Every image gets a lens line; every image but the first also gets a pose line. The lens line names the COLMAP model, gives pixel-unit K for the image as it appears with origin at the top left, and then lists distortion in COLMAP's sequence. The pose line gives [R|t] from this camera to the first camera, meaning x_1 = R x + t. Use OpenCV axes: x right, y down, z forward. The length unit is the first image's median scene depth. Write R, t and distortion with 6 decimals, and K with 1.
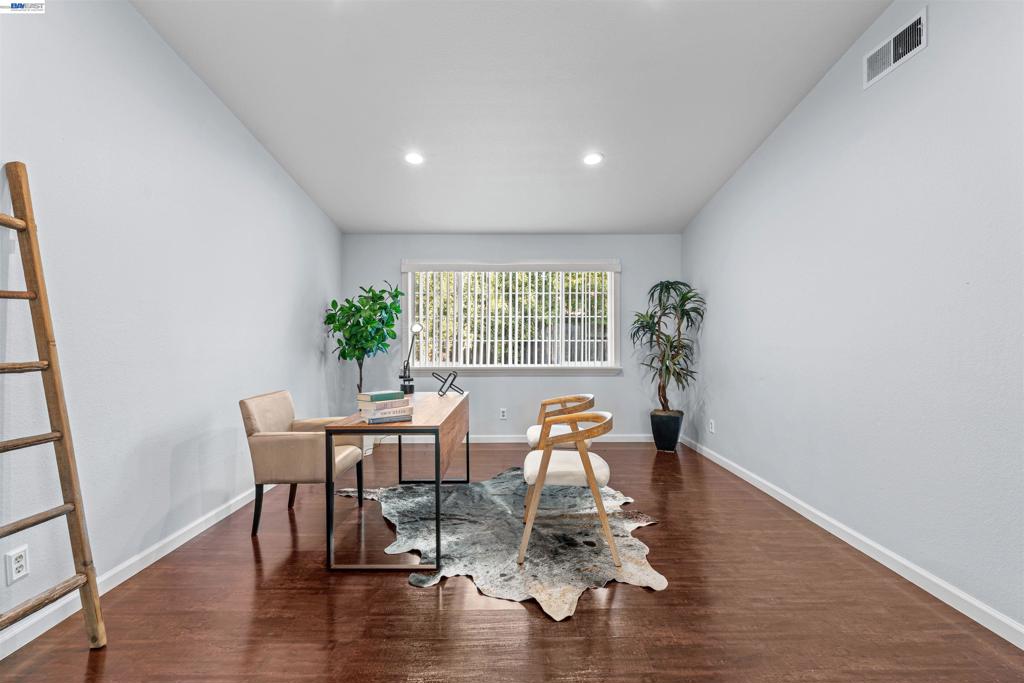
lens RADIAL K [[465.8, 0, 513.8], [0, 465.8, 338.0], [0, 0, 1]] dist [-0.009779, 0.003640]
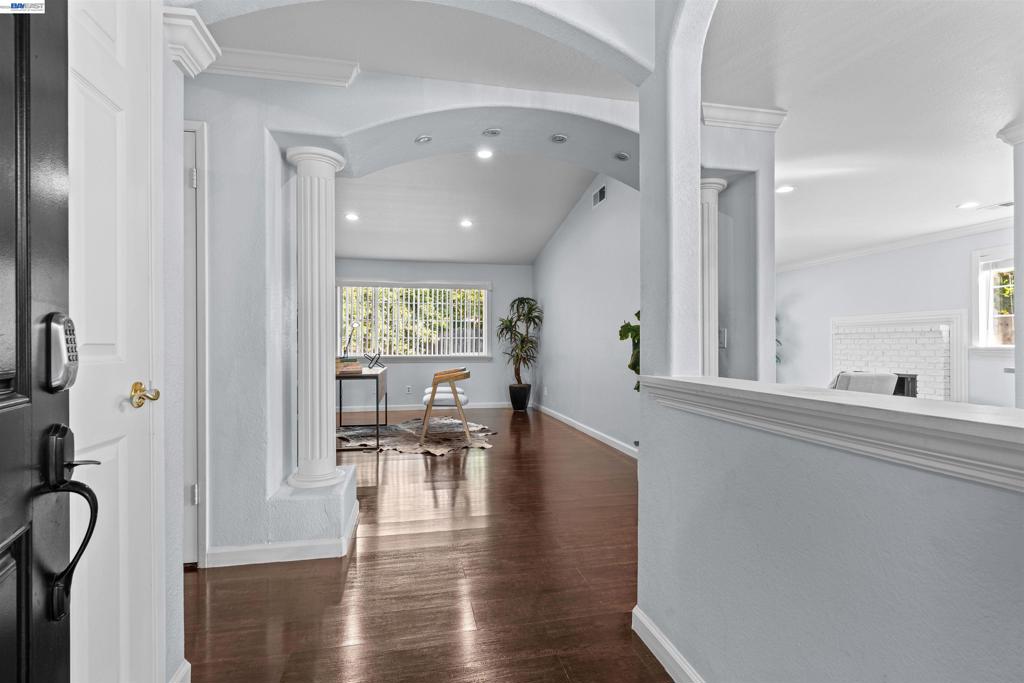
lens RADIAL K [[493.1, 0, 510.3], [0, 493.1, 343.3], [0, 0, 1]] dist [-0.008415, 0.003263]
pose [[0.981088, 0.003346, 0.193535, -0.012235], [-0.002052, 0.999974, -0.006890, 0.046753], [-0.193554, 0.006363, 0.981069, -0.717343]]
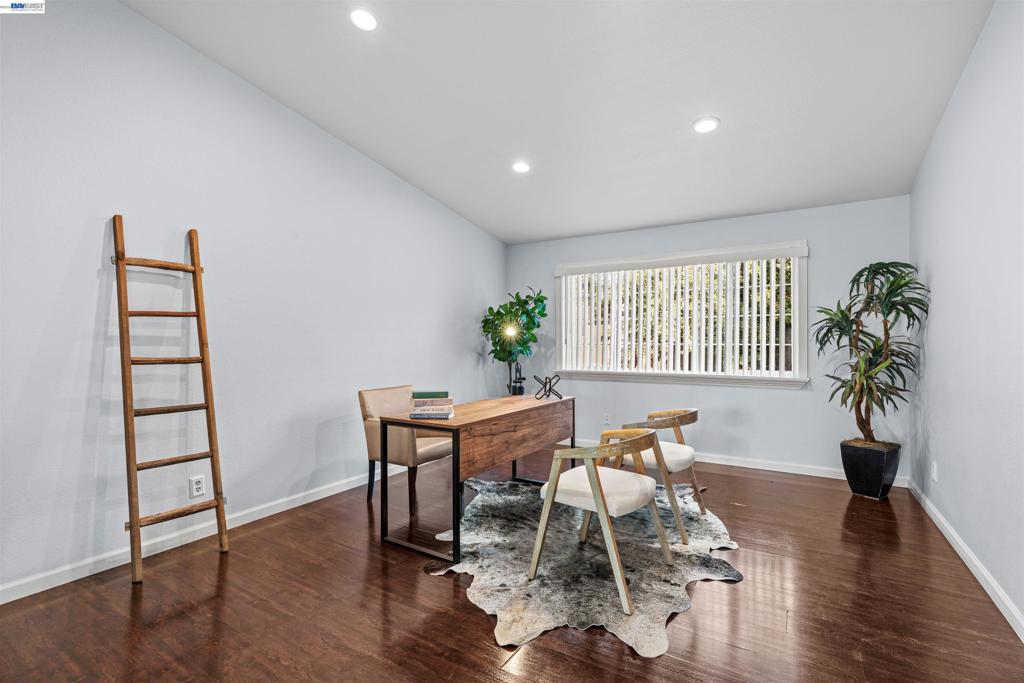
lens RADIAL K [[465.8, 0, 510.1], [0, 465.8, 340.6], [0, 0, 1]] dist [-0.009779, 0.003640]
pose [[0.845416, 0.000005, -0.534108, 0.314117], [0.000120, 1.000000, 0.000199, -0.001736], [0.534108, -0.000232, 0.845416, 0.113621]]
